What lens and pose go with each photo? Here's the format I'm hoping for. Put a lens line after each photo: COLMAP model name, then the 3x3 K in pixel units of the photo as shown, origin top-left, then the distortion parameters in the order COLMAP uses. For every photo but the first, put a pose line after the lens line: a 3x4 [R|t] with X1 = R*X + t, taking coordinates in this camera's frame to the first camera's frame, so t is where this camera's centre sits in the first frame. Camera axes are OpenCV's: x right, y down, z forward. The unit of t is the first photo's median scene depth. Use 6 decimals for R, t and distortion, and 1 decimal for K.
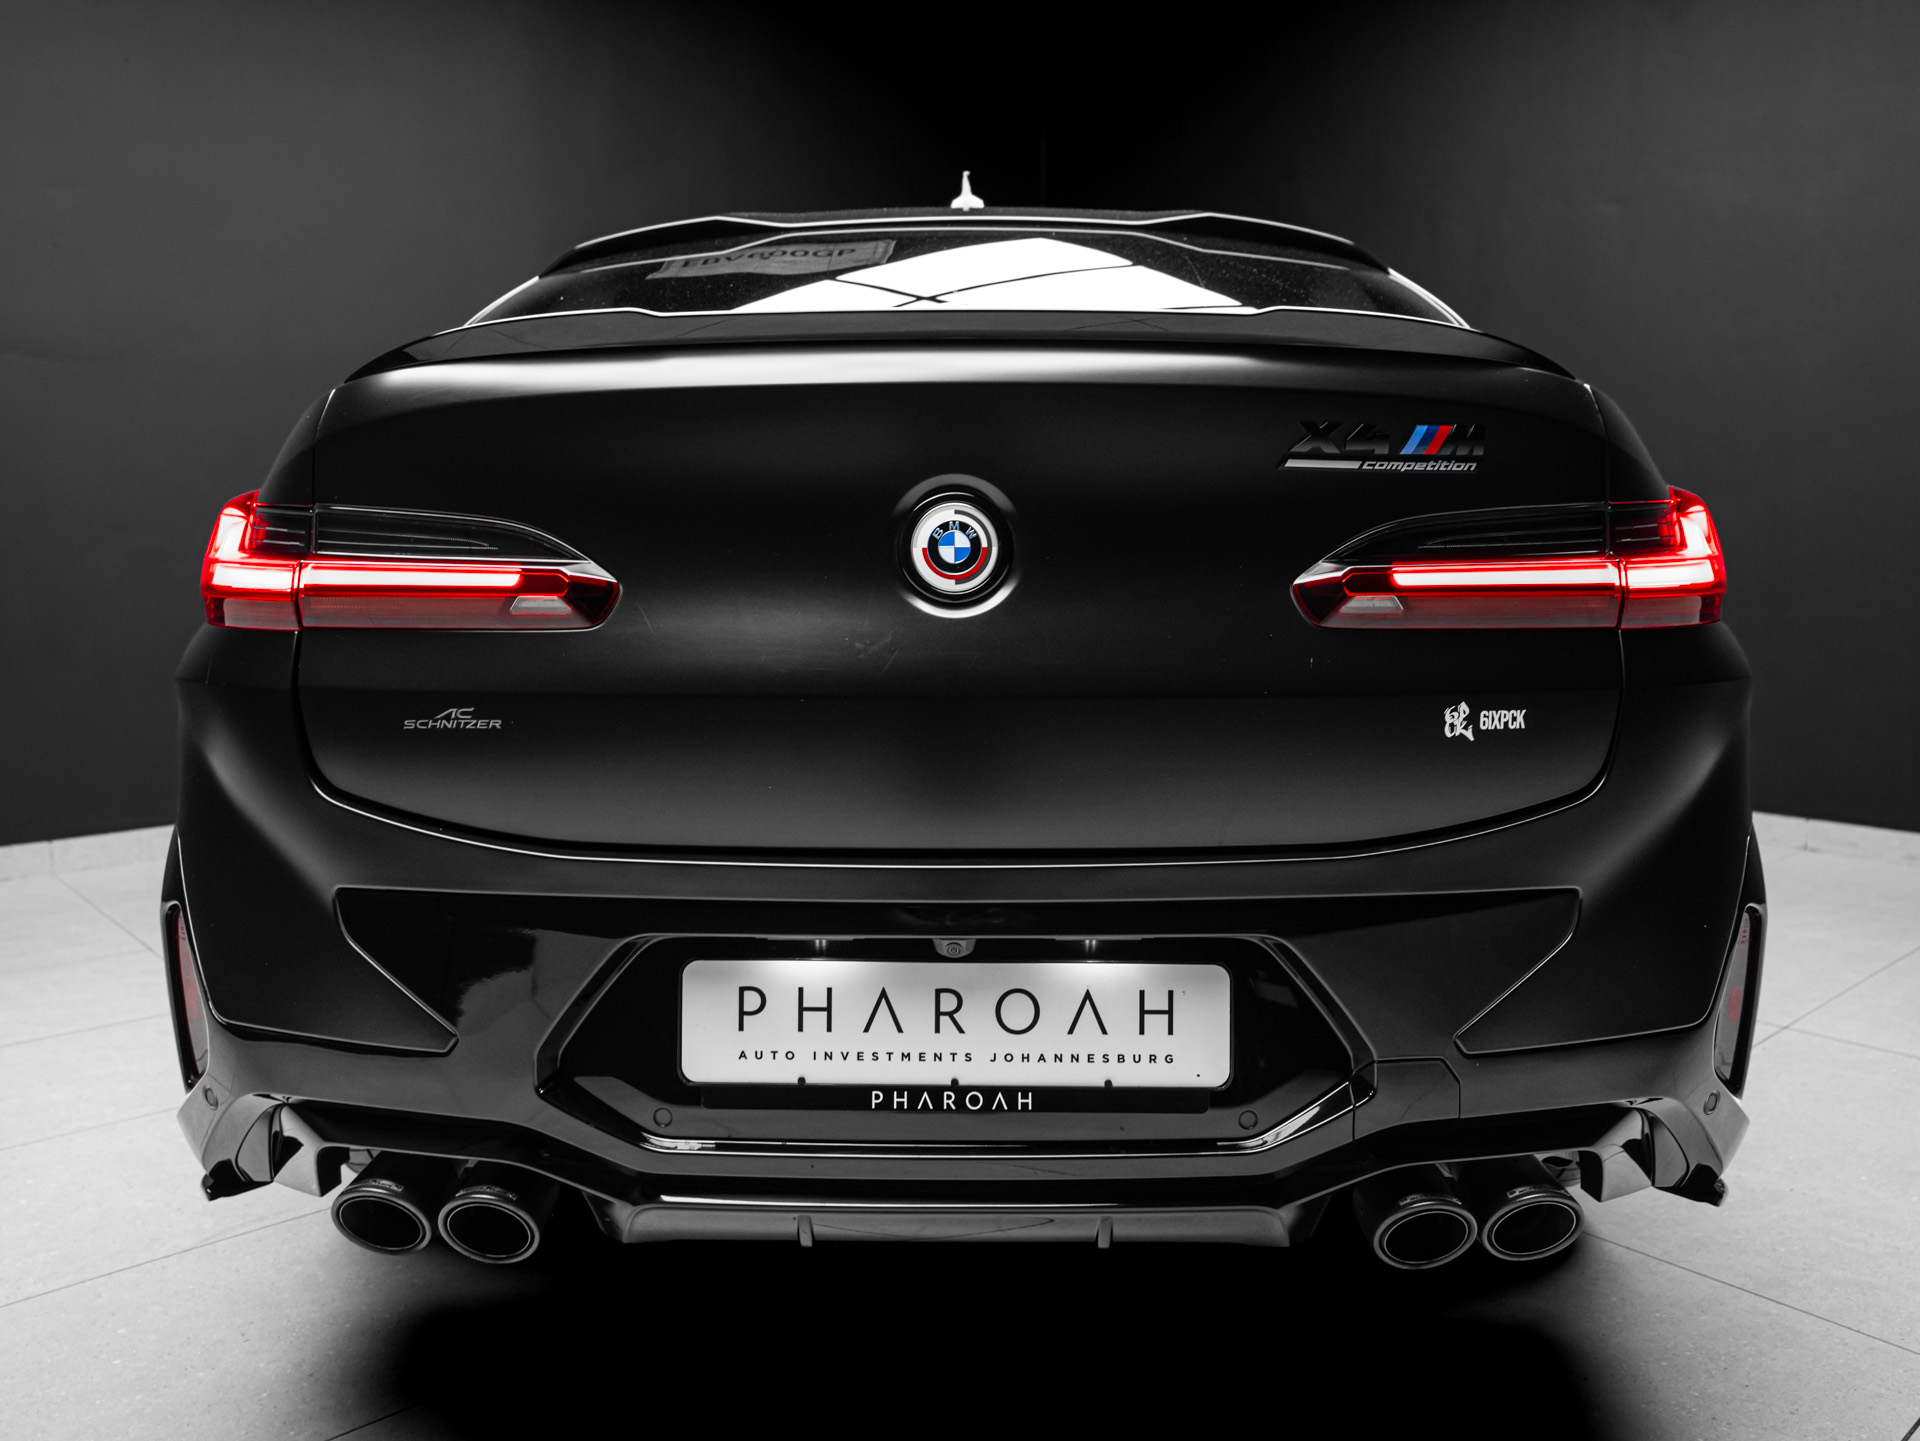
lens RADIAL K [[1393.5, 0, 960.0], [0, 1393.5, 720.5], [0, 0, 1]] dist [-0.028920, 0.128428]
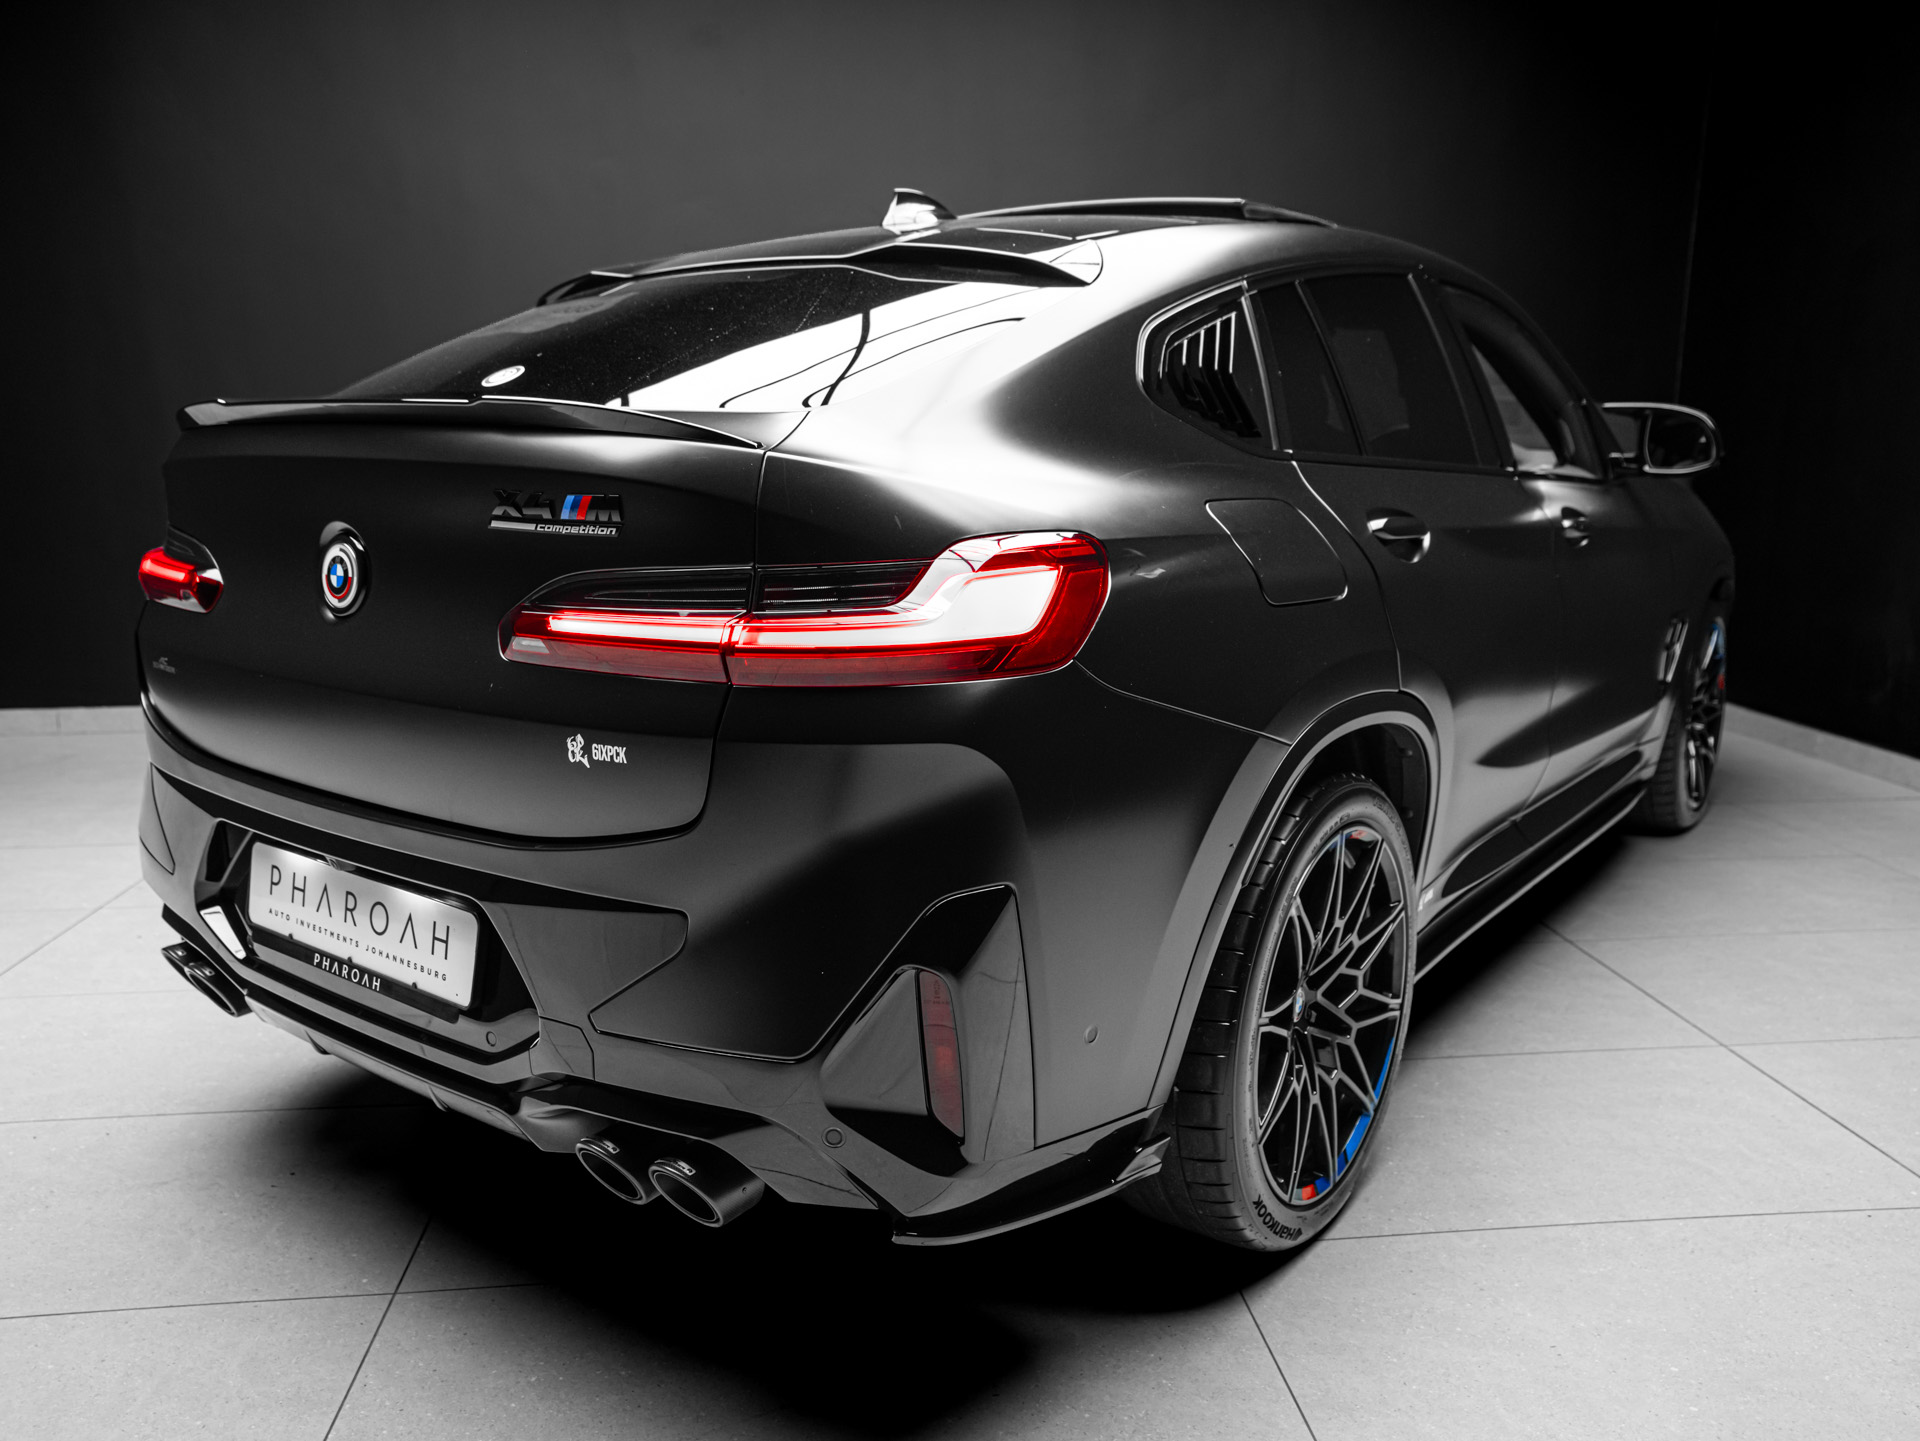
lens RADIAL K [[1467.4, 0, 952.0], [0, 1467.4, 720.9], [0, 0, 1]] dist [-0.027231, 0.066716]
pose [[0.806126, 0.119774, -0.579496, 1.301181], [-0.074414, 0.992046, 0.101526, -0.169481], [0.587047, -0.038720, 0.808627, 0.181427]]
